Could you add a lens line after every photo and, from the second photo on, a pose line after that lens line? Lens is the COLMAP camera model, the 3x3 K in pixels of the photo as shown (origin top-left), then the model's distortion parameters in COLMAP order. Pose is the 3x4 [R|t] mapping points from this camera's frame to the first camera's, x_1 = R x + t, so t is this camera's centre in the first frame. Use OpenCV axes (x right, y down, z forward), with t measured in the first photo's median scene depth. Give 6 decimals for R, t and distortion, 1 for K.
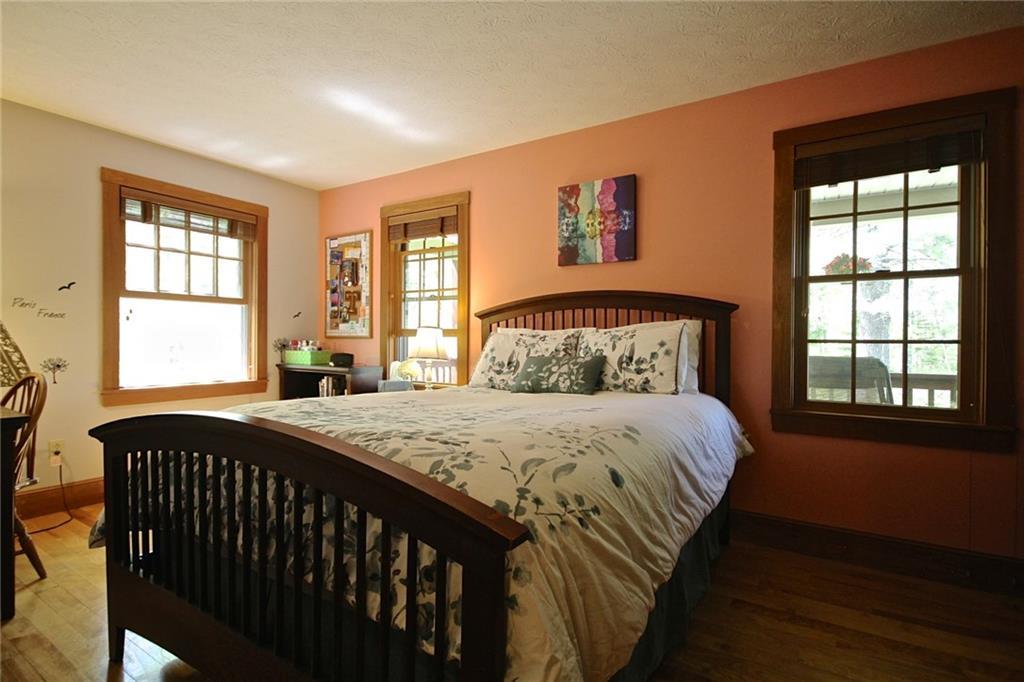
lens RADIAL K [[488.8, 0, 510.3], [0, 488.8, 338.6], [0, 0, 1]] dist [0.002599, -0.000088]
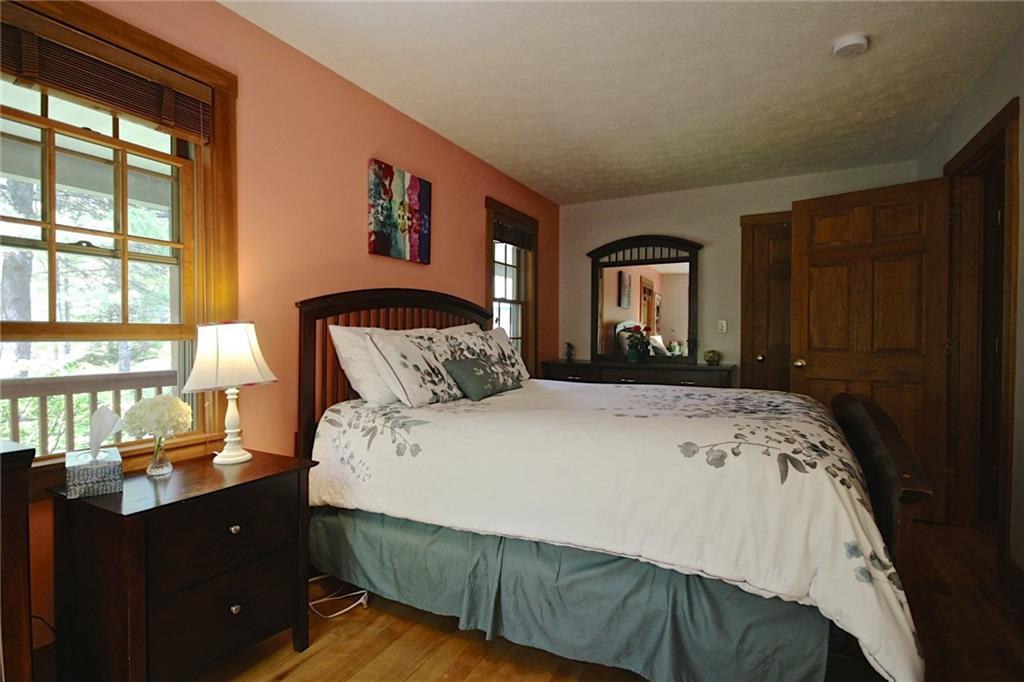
lens RADIAL K [[488.8, 0, 514.2], [0, 488.8, 339.2], [0, 0, 1]] dist [0.002599, -0.000088]
pose [[-0.057962, -0.020342, 0.998112, -0.765320], [-0.005458, 0.999784, 0.020060, -0.019088], [-0.998304, -0.004285, -0.058060, 0.820917]]
